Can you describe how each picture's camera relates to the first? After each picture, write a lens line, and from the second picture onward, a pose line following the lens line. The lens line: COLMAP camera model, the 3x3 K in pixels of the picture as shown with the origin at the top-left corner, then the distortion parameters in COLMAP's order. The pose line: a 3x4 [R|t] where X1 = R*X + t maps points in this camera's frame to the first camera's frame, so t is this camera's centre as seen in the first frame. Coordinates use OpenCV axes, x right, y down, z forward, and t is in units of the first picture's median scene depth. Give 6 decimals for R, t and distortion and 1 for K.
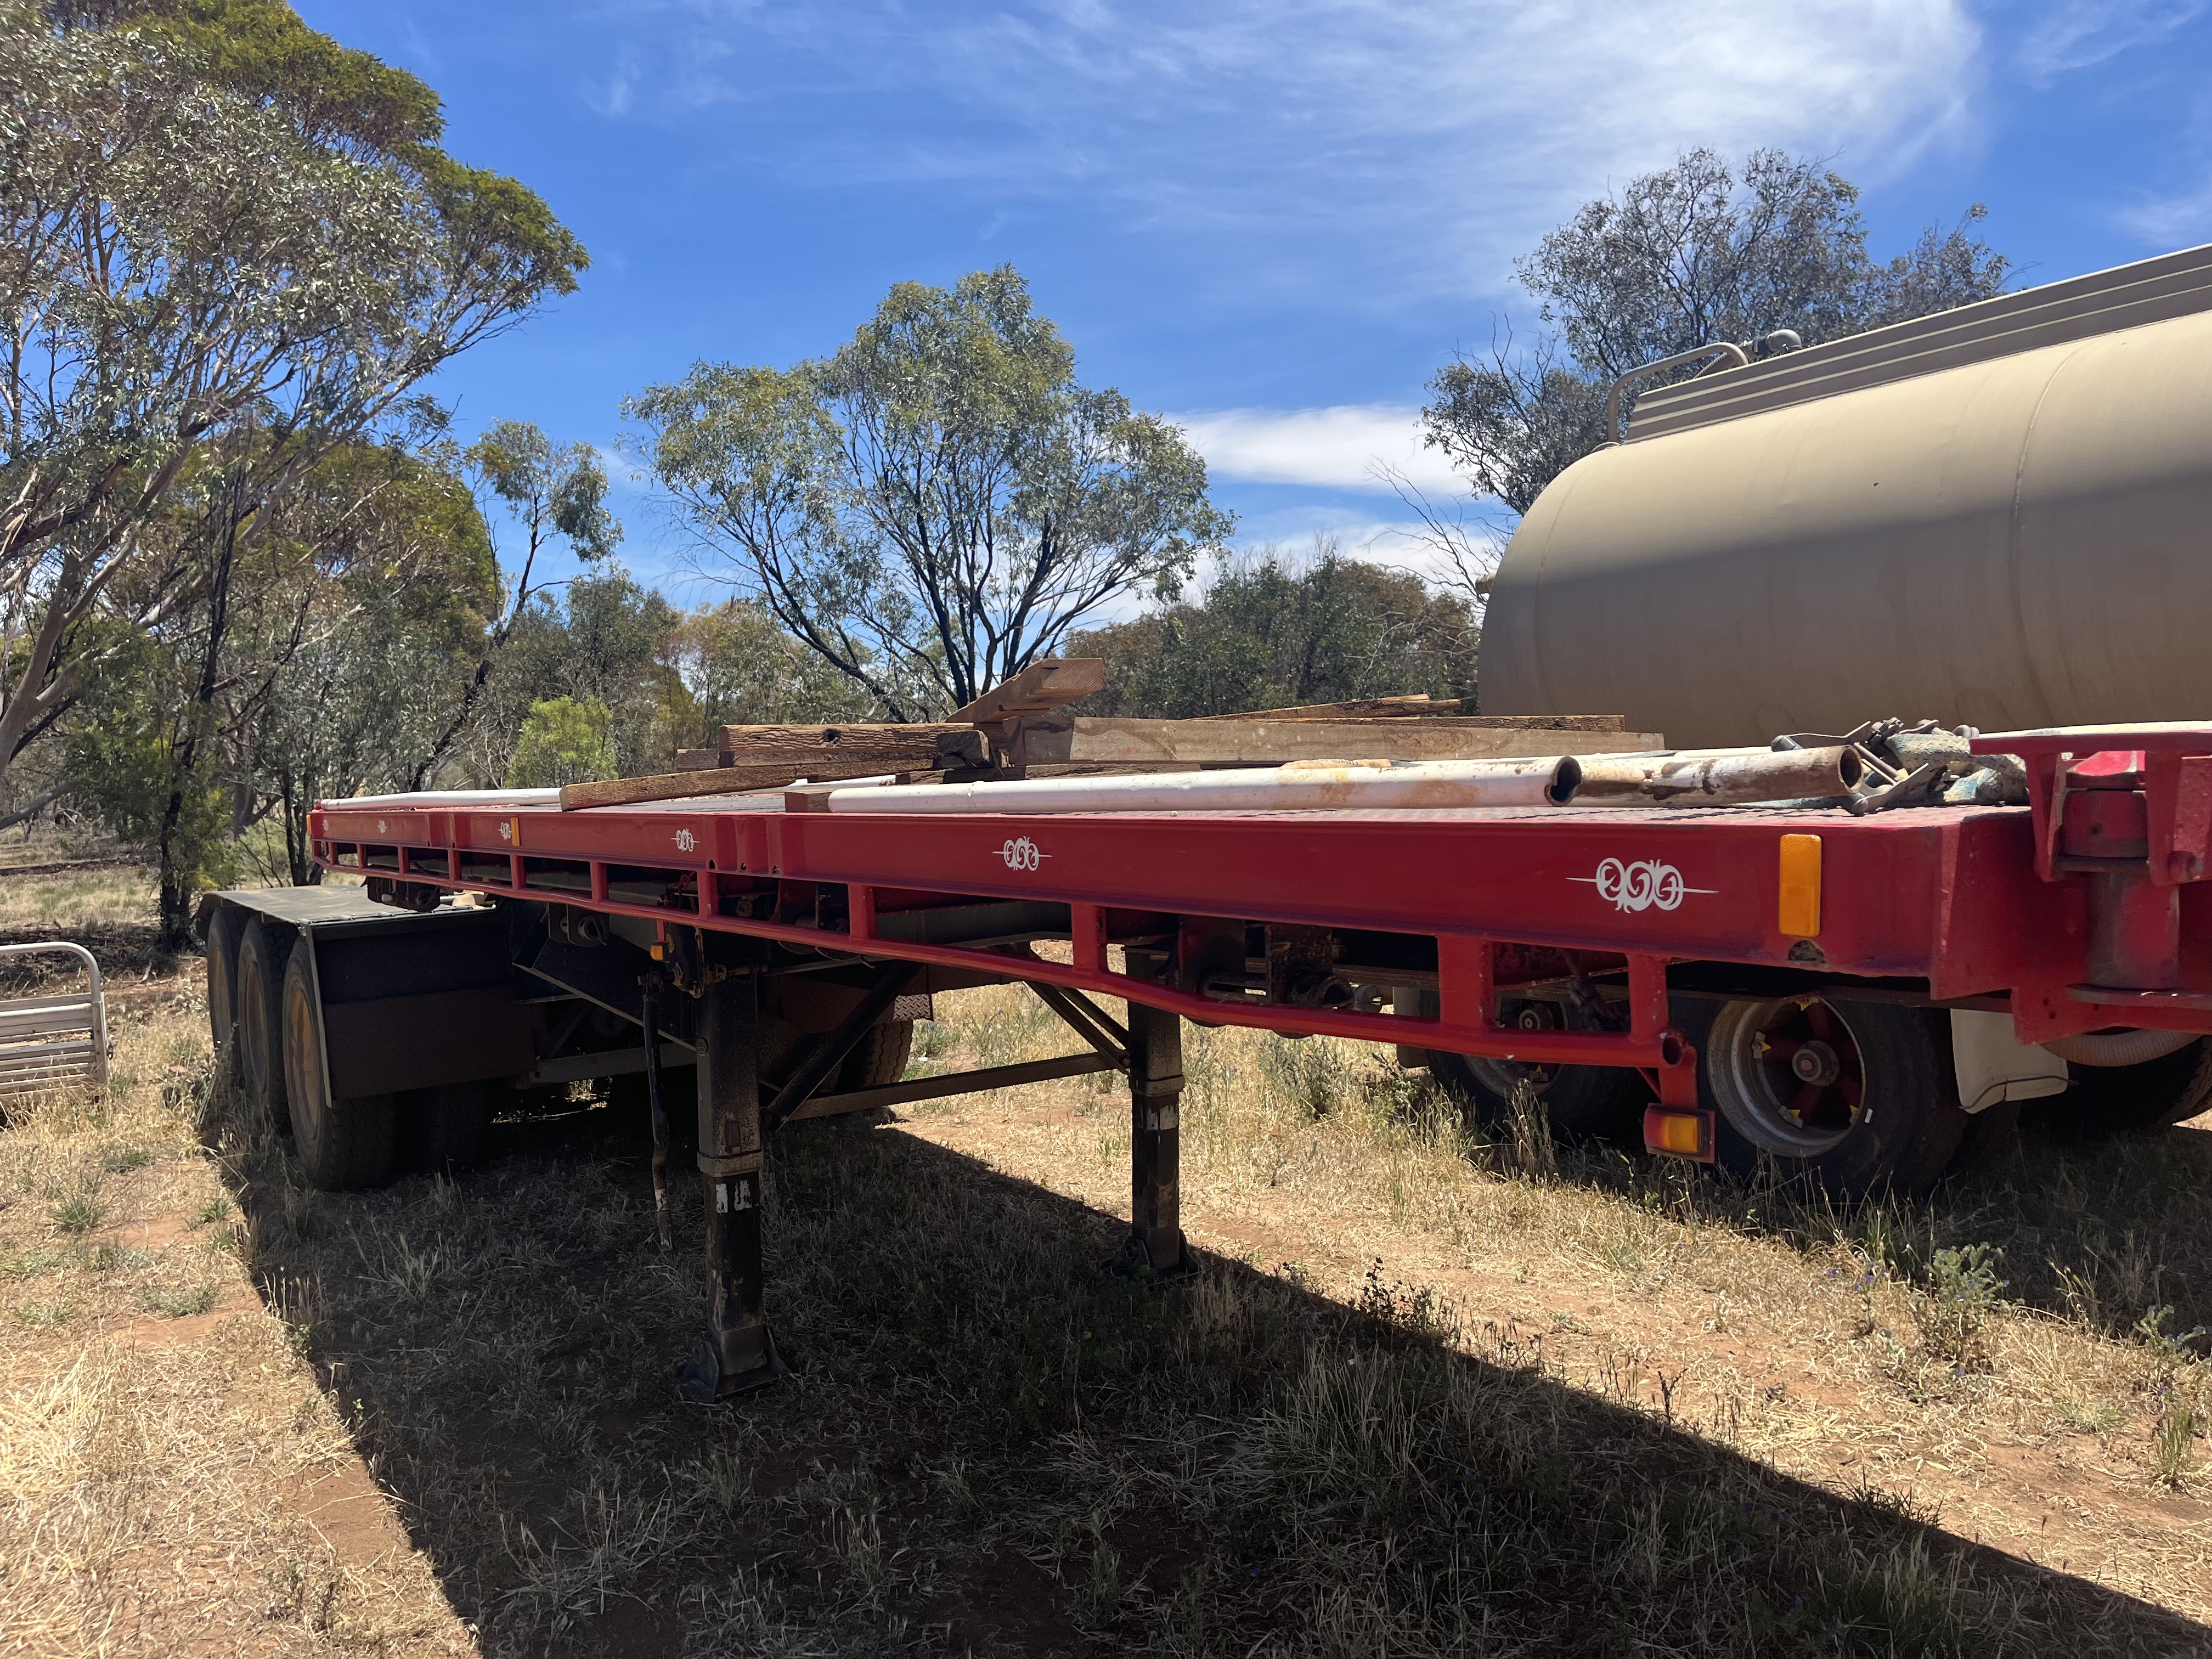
lens RADIAL K [[1633.7, 0, 1106.0], [0, 1633.7, 829.5], [0, 0, 1]] dist [-0.097767, 0.001673]
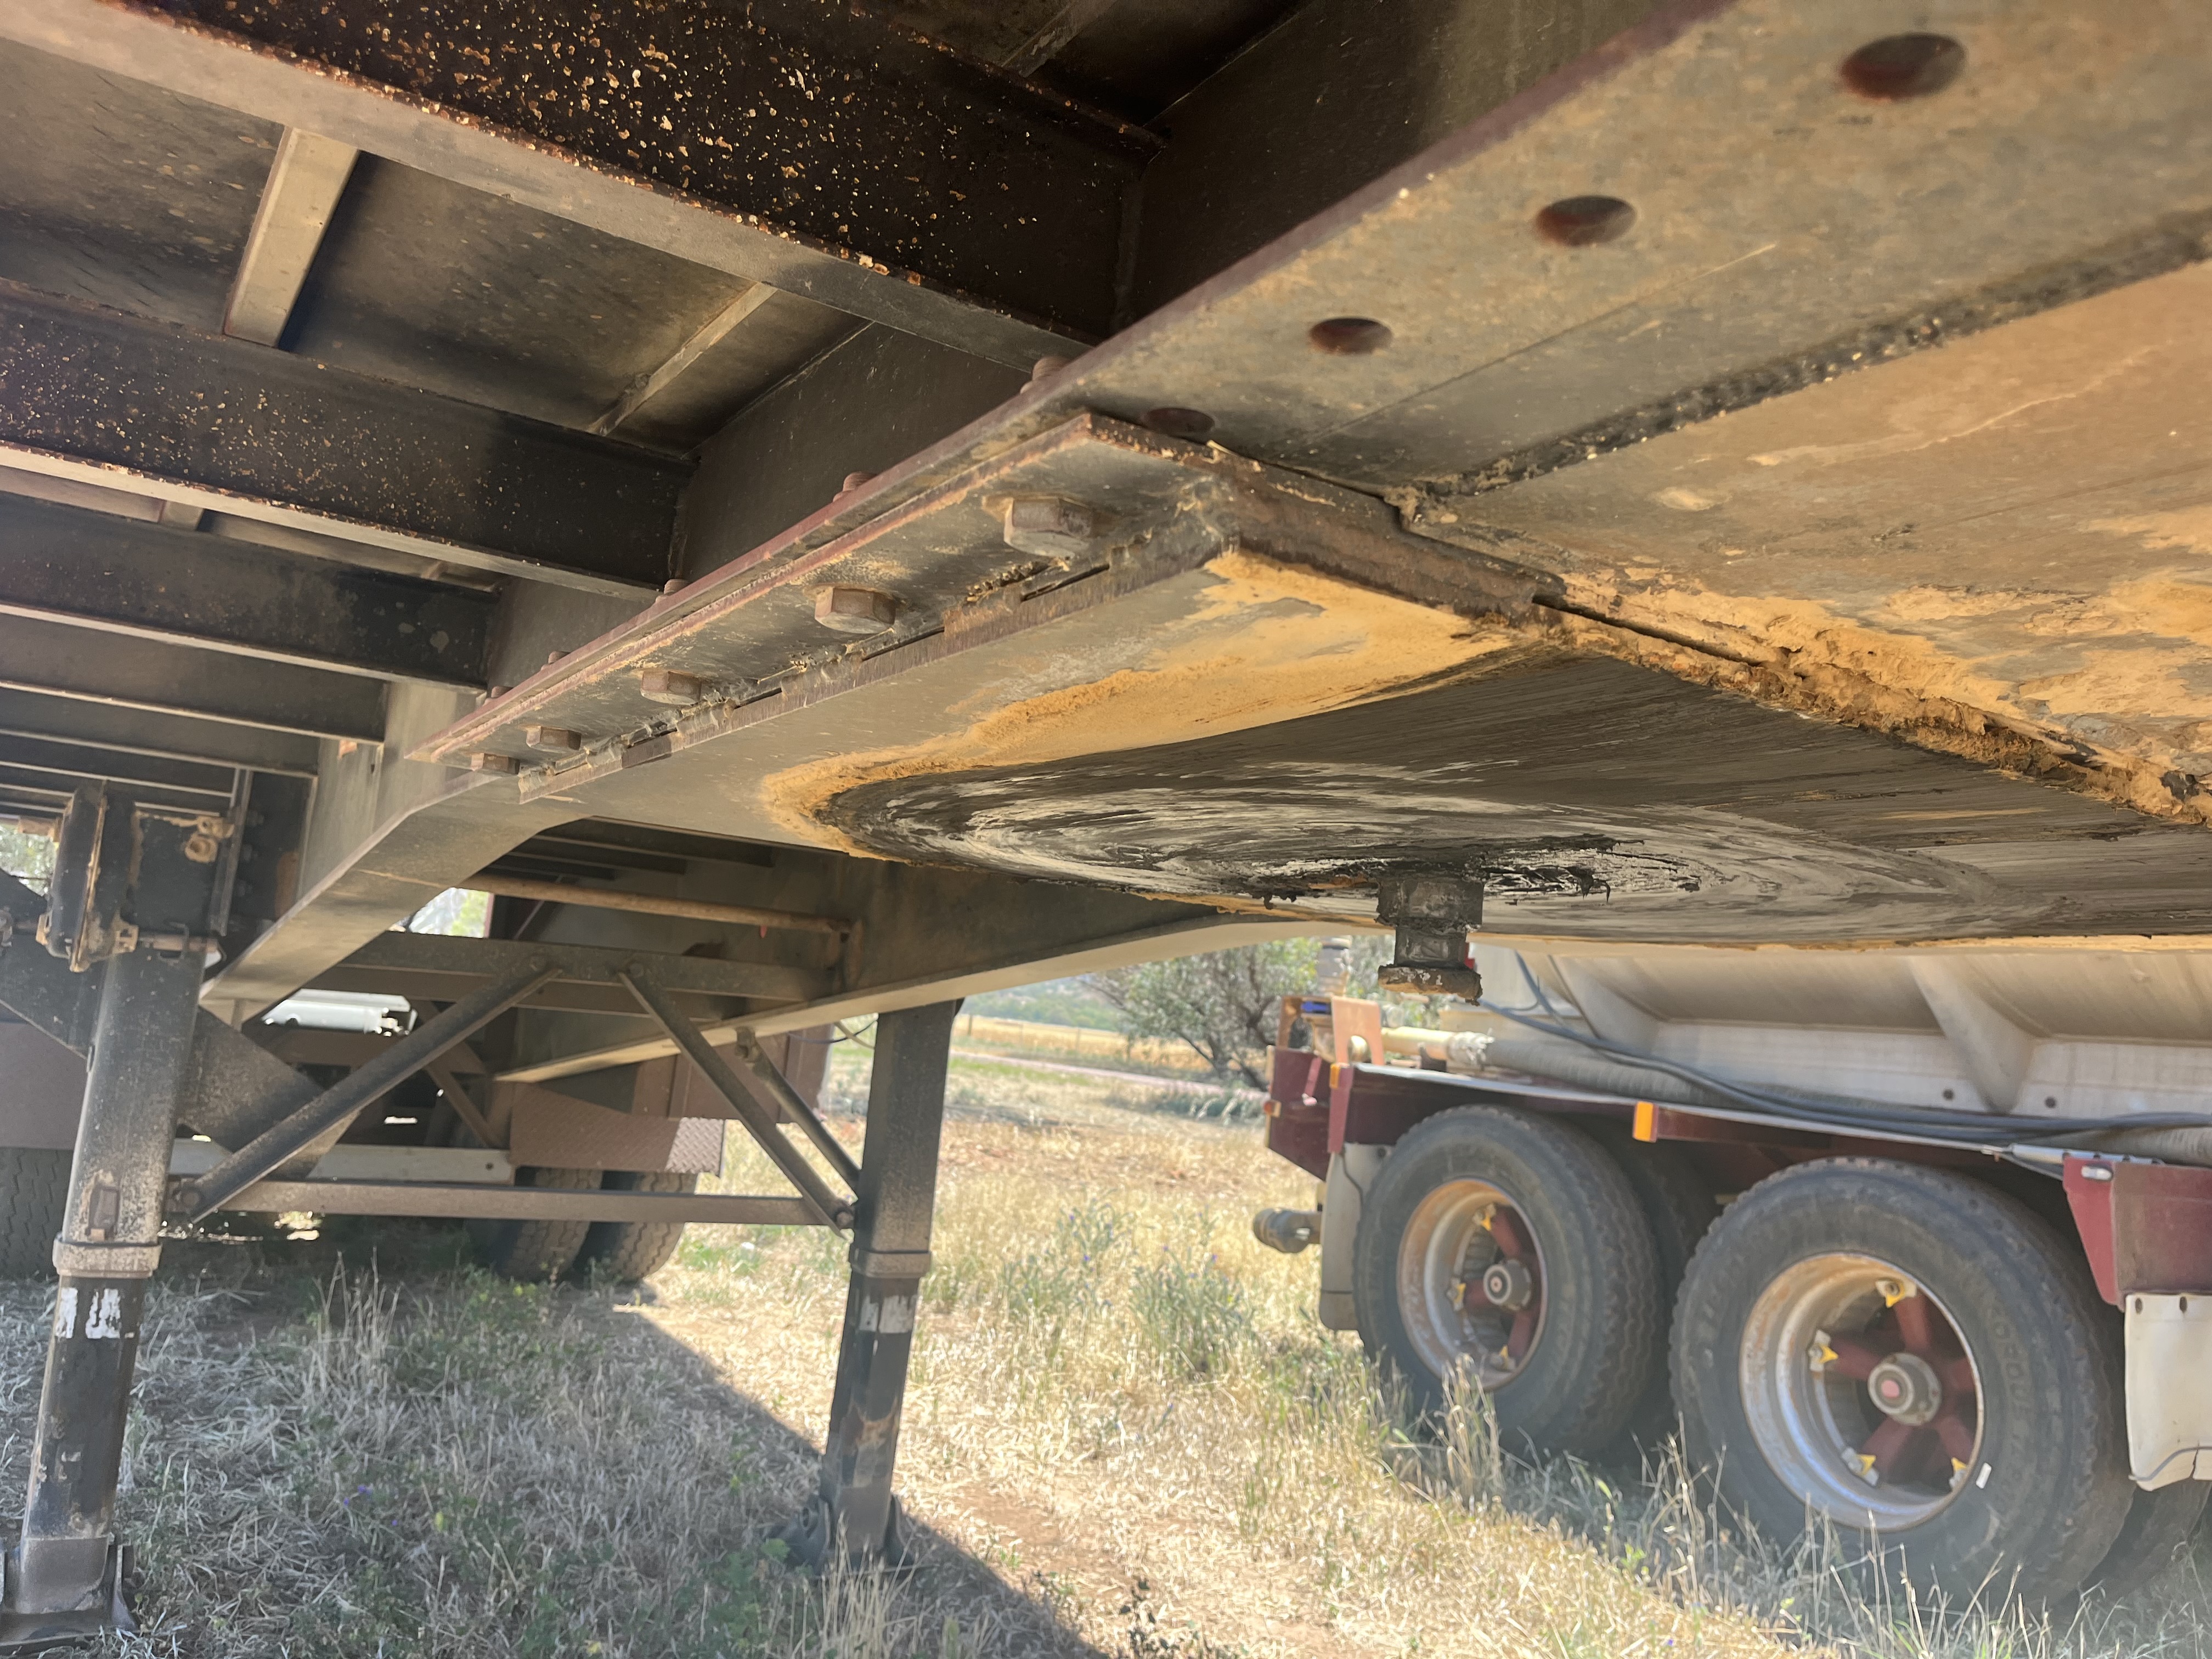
lens RADIAL K [[1688.8, 0, 1106.0], [0, 1688.8, 829.5], [0, 0, 1]] dist [0.011017, -0.088288]
pose [[0.990852, 0.129820, -0.036861, 0.112573], [-0.133879, 0.979966, -0.147458, 0.068803], [0.016980, 0.151044, 0.988381, 0.275576]]
